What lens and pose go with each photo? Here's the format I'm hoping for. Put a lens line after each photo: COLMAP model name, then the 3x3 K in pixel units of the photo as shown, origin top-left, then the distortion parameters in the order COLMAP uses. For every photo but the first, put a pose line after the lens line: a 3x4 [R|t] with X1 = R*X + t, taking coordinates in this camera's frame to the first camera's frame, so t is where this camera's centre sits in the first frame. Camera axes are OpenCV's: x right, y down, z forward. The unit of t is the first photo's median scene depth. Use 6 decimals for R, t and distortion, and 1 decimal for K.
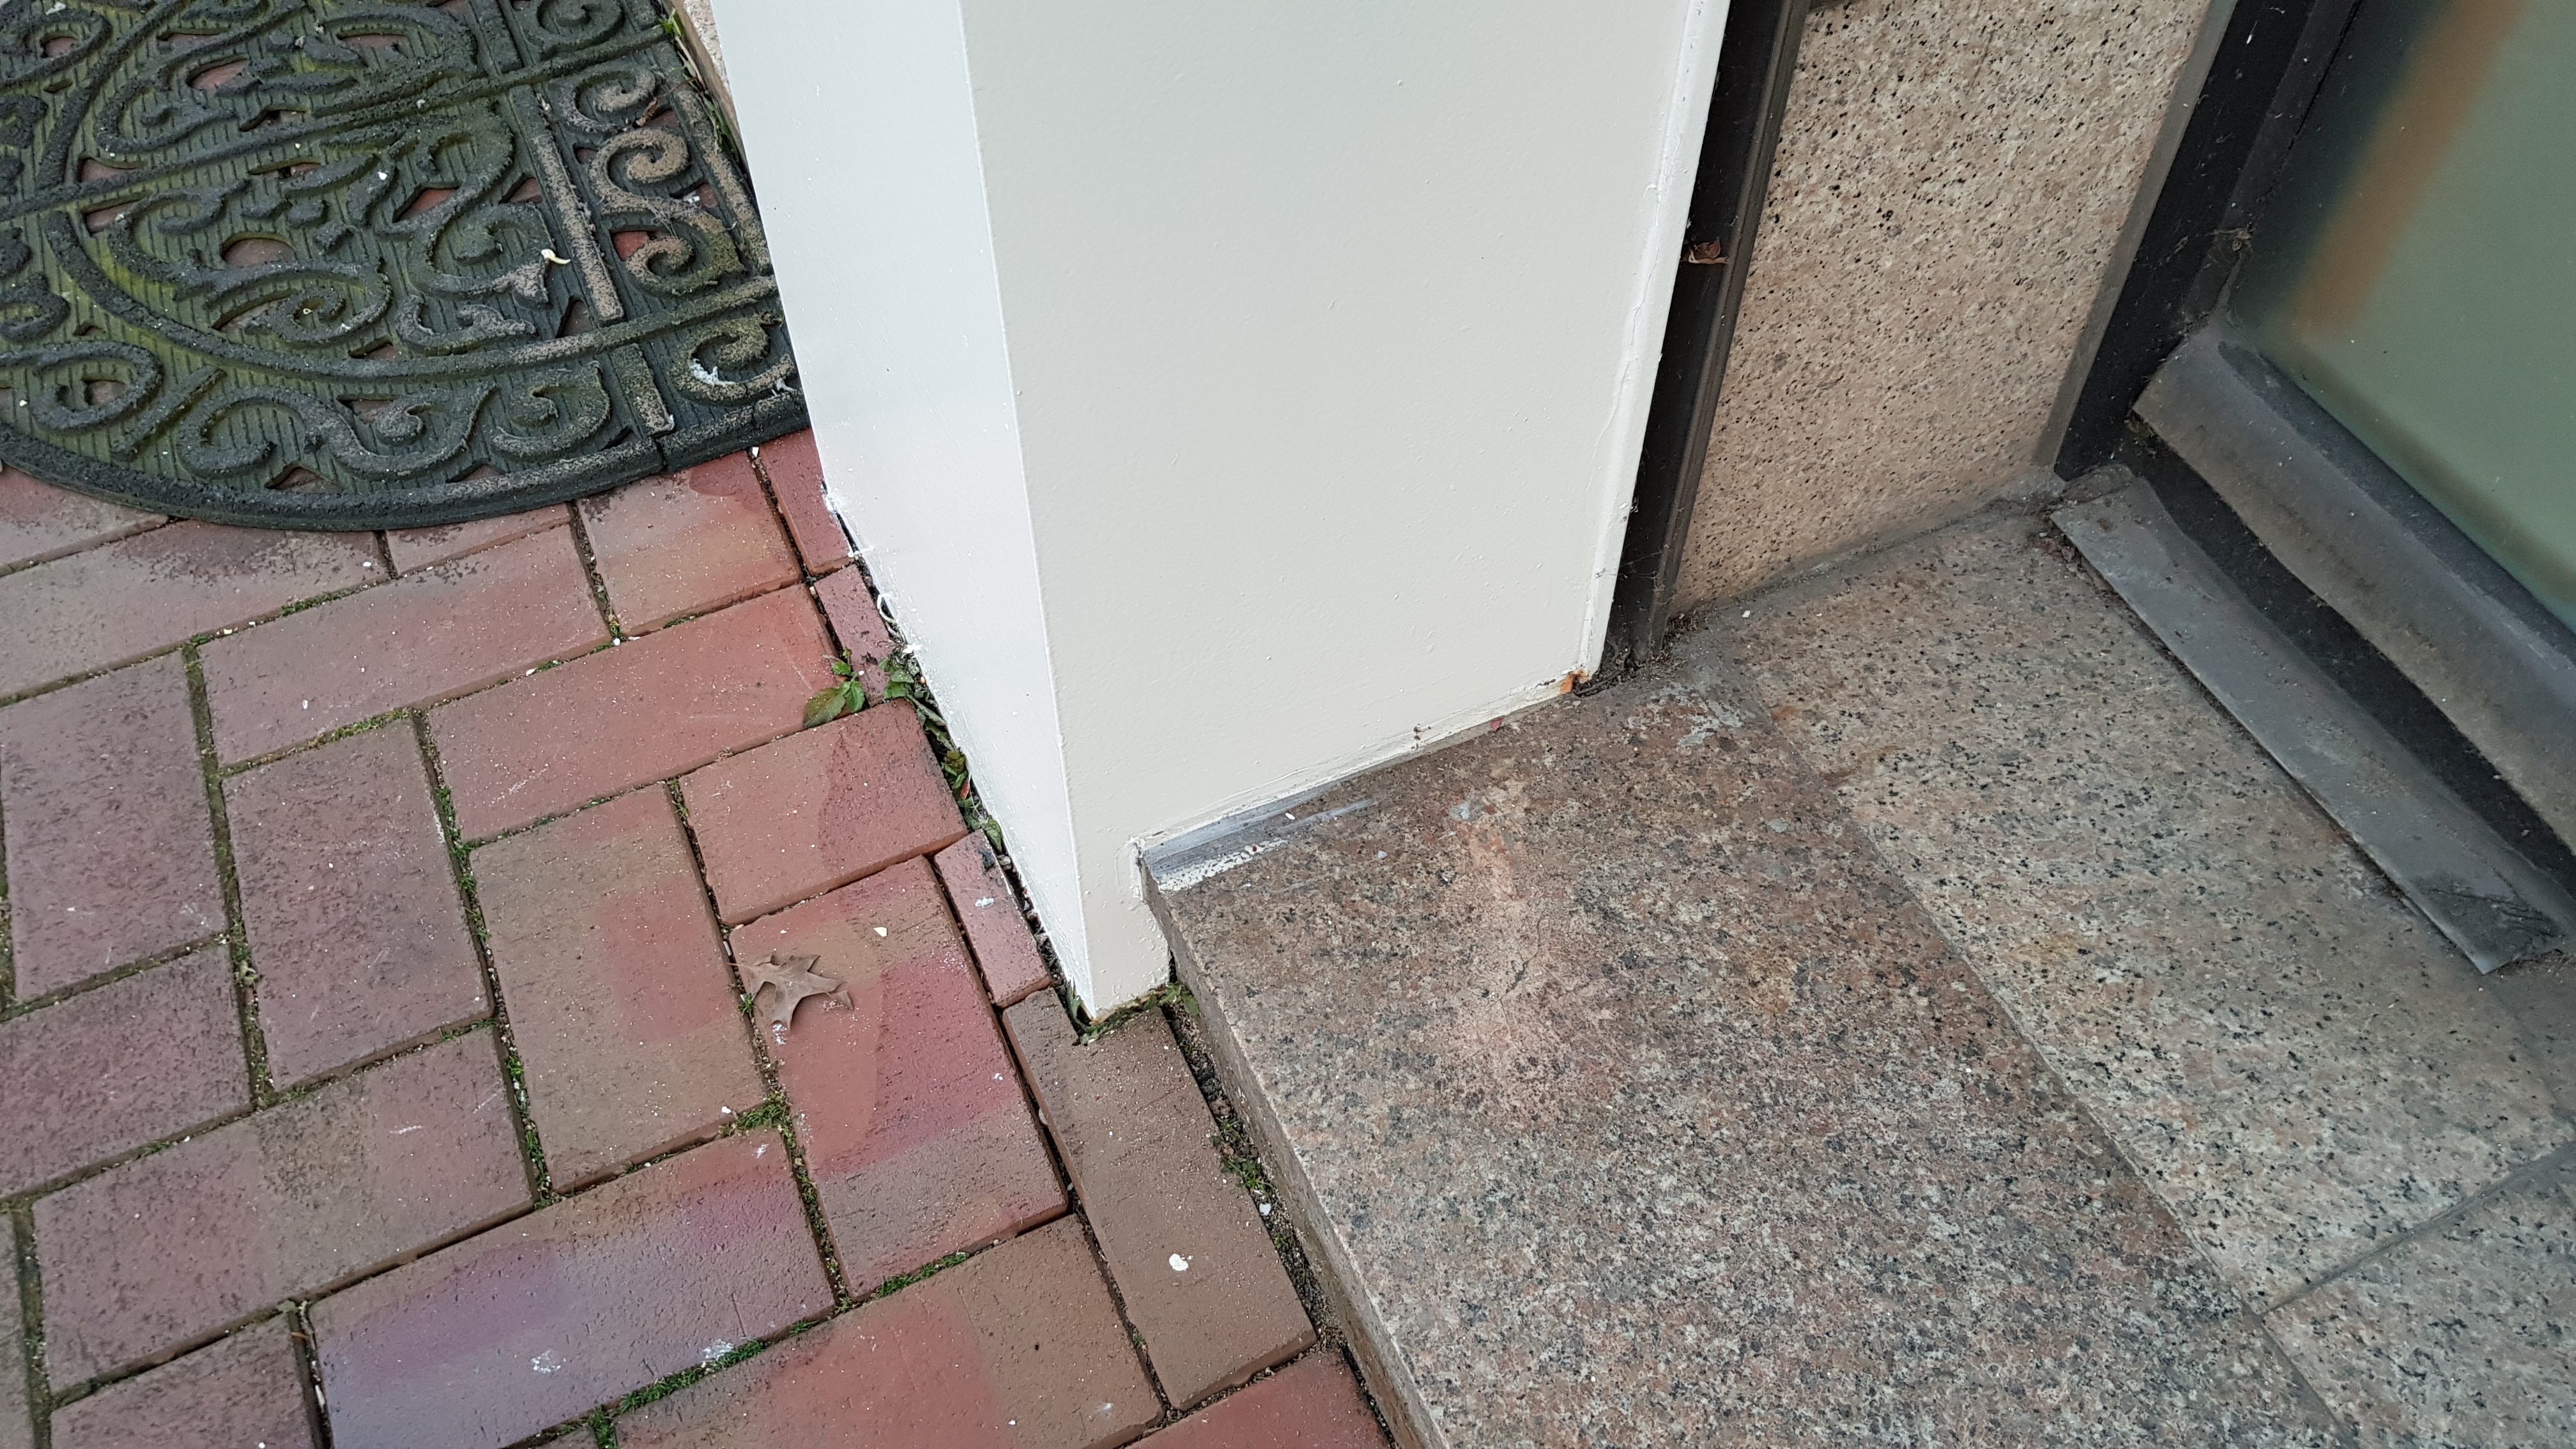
lens RADIAL K [[1981.5, 0, 1289.5], [0, 1981.5, 725.2], [0, 0, 1]] dist [0.048936, -0.070796]
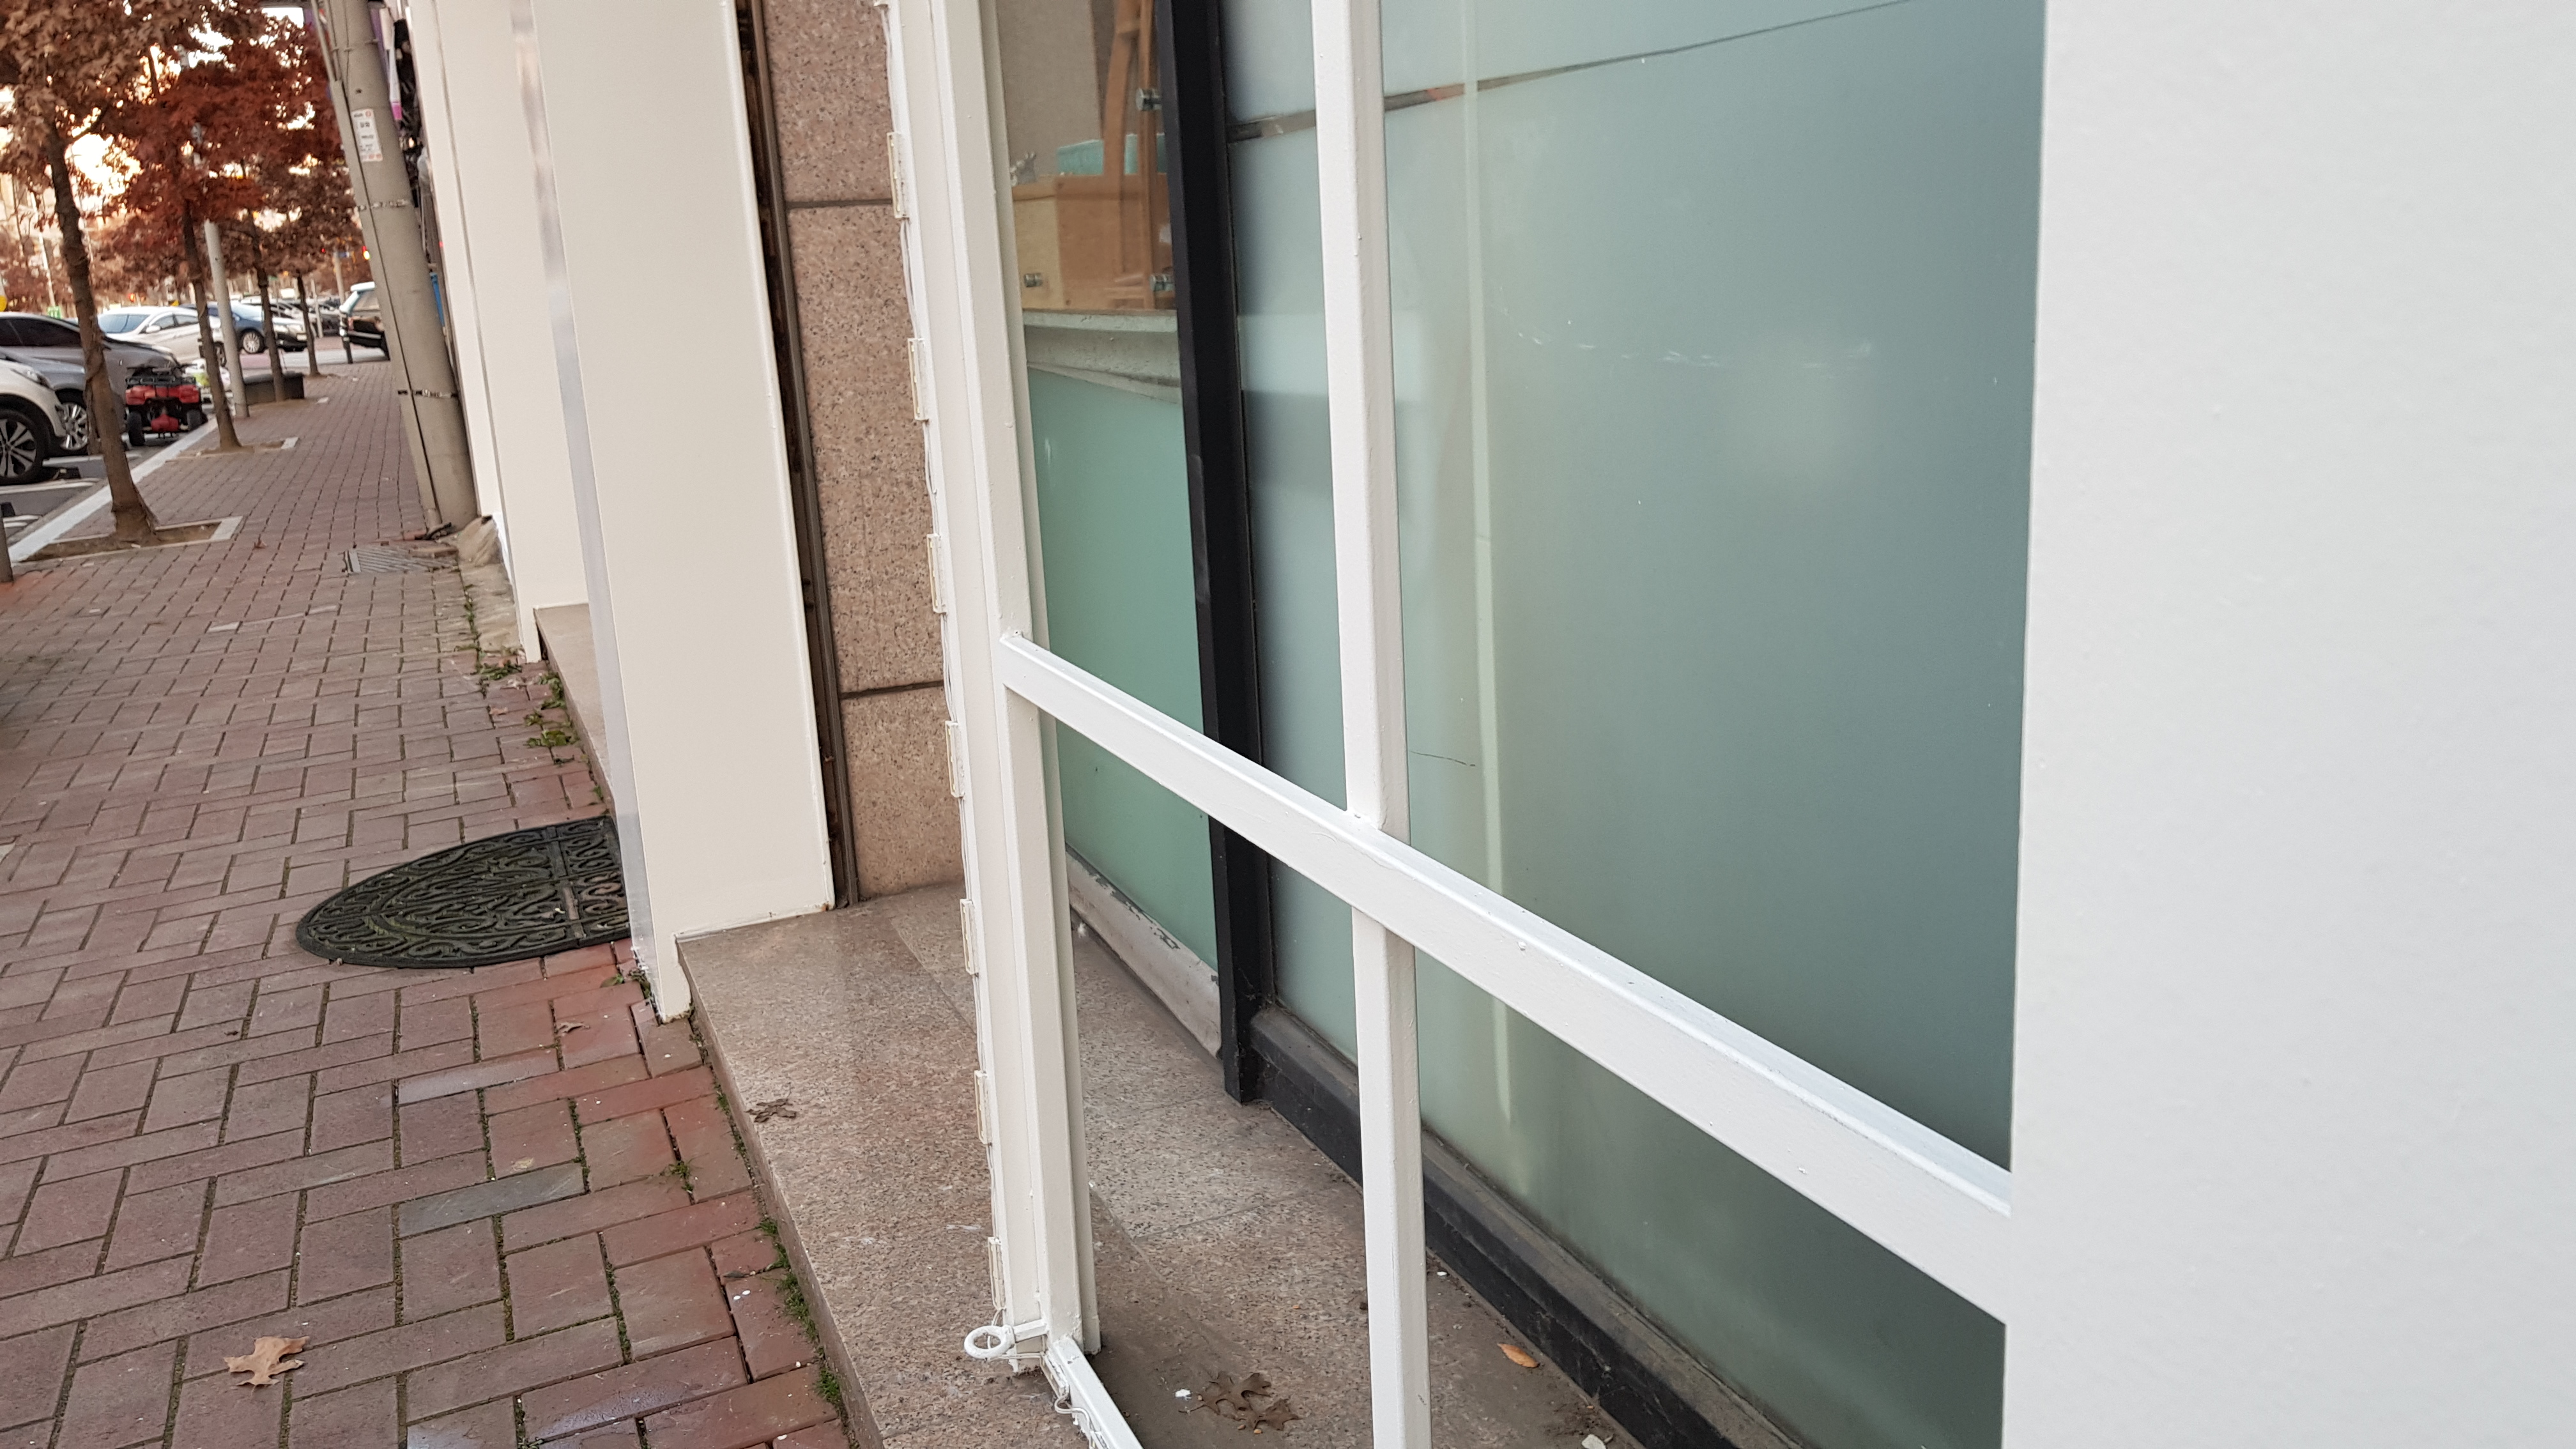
lens RADIAL K [[1981.5, 0, 1280.1], [0, 1981.5, 719.7], [0, 0, 1]] dist [0.048936, -0.070796]
pose [[0.997912, -0.038519, -0.051854, 0.819915], [-0.002223, 0.781800, -0.623525, 1.357776], [0.064557, 0.622339, 0.780081, -1.297485]]
